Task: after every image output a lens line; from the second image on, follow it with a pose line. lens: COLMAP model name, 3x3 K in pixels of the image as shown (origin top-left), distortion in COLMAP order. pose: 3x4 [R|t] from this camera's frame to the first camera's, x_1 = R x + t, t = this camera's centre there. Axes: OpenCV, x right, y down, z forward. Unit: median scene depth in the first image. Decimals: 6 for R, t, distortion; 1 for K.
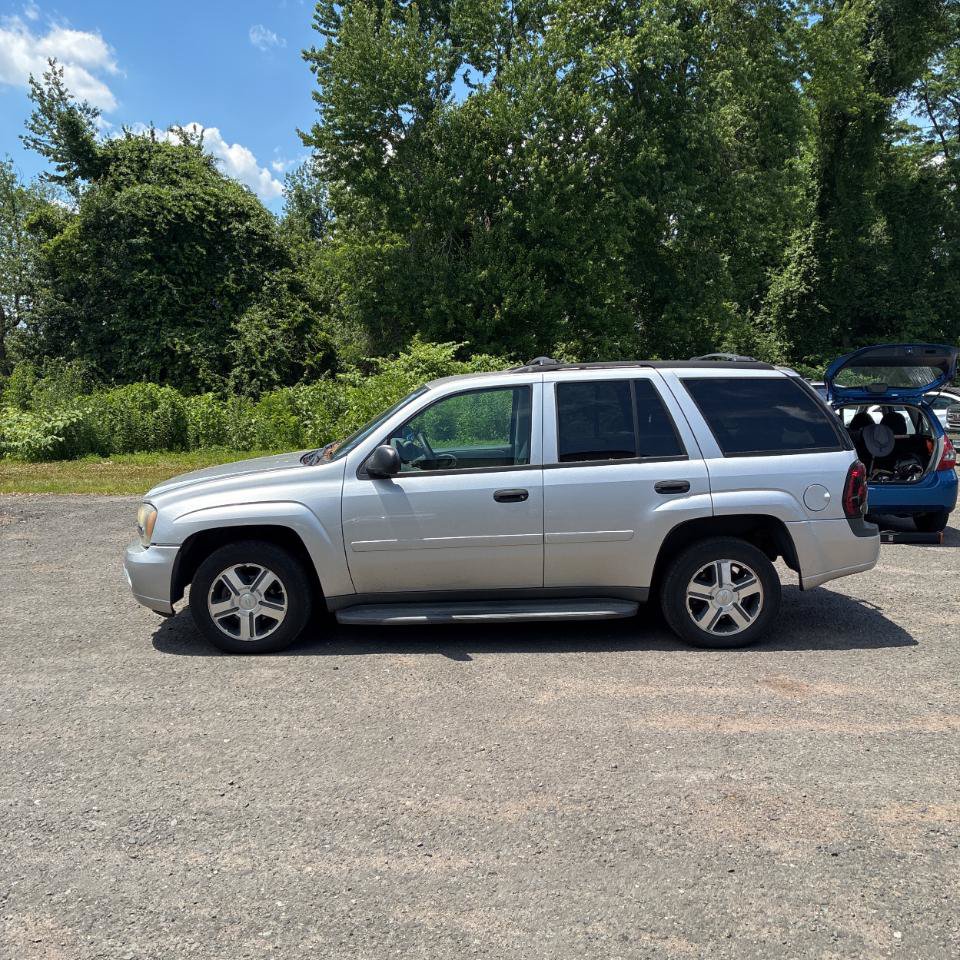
lens RADIAL K [[973.9, 0, 478.5], [0, 973.9, 491.4], [0, 0, 1]] dist [0.025033, 0.000000]
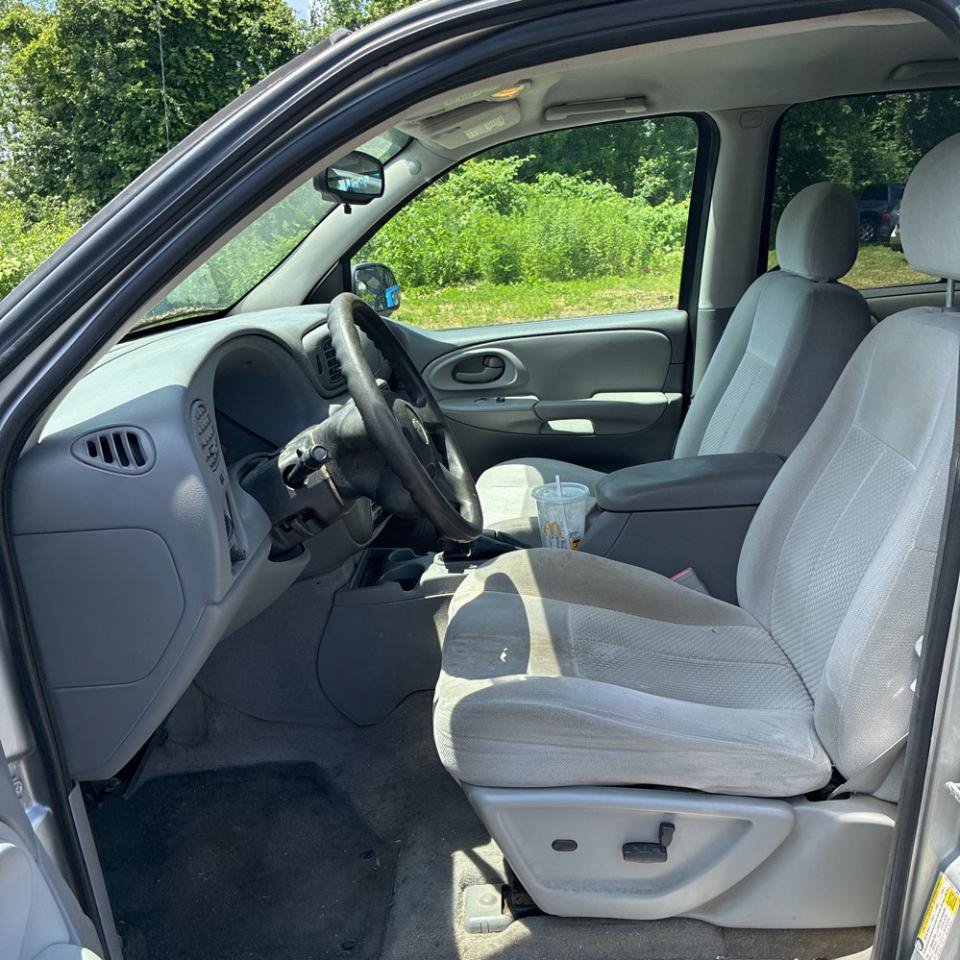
lens RADIAL K [[973.9, 0, 487.1], [0, 973.9, 481.0], [0, 0, 1]] dist [0.025033, 0.000000]
pose [[0.997854, -0.017472, -0.063111, -0.002915], [0.026719, 0.988508, 0.148786, -0.009431], [0.059786, -0.150153, 0.986853, 0.148141]]
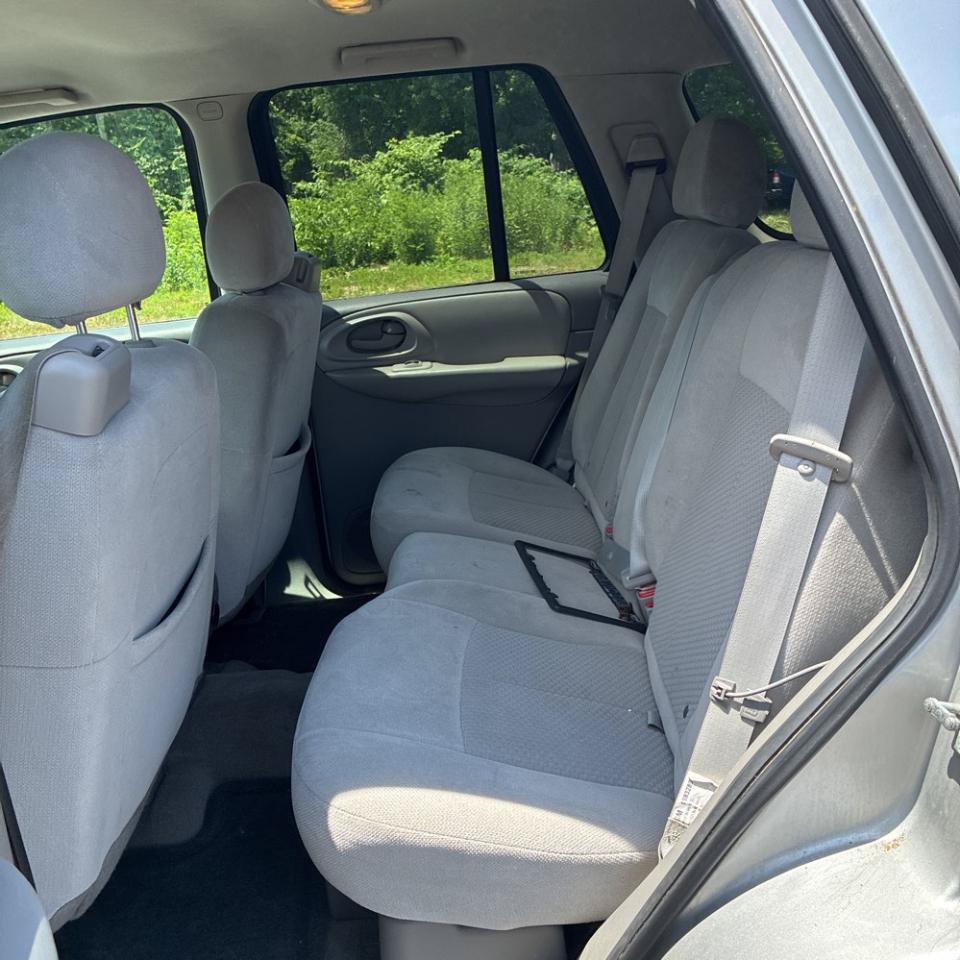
lens RADIAL K [[973.9, 0, 488.1], [0, 973.9, 459.0], [0, 0, 1]] dist [0.025033, 0.000000]
pose [[0.997959, -0.050076, -0.039631, 0.025951], [0.055583, 0.986675, 0.152916, -0.010425], [0.031445, -0.154807, 0.987444, 0.155727]]
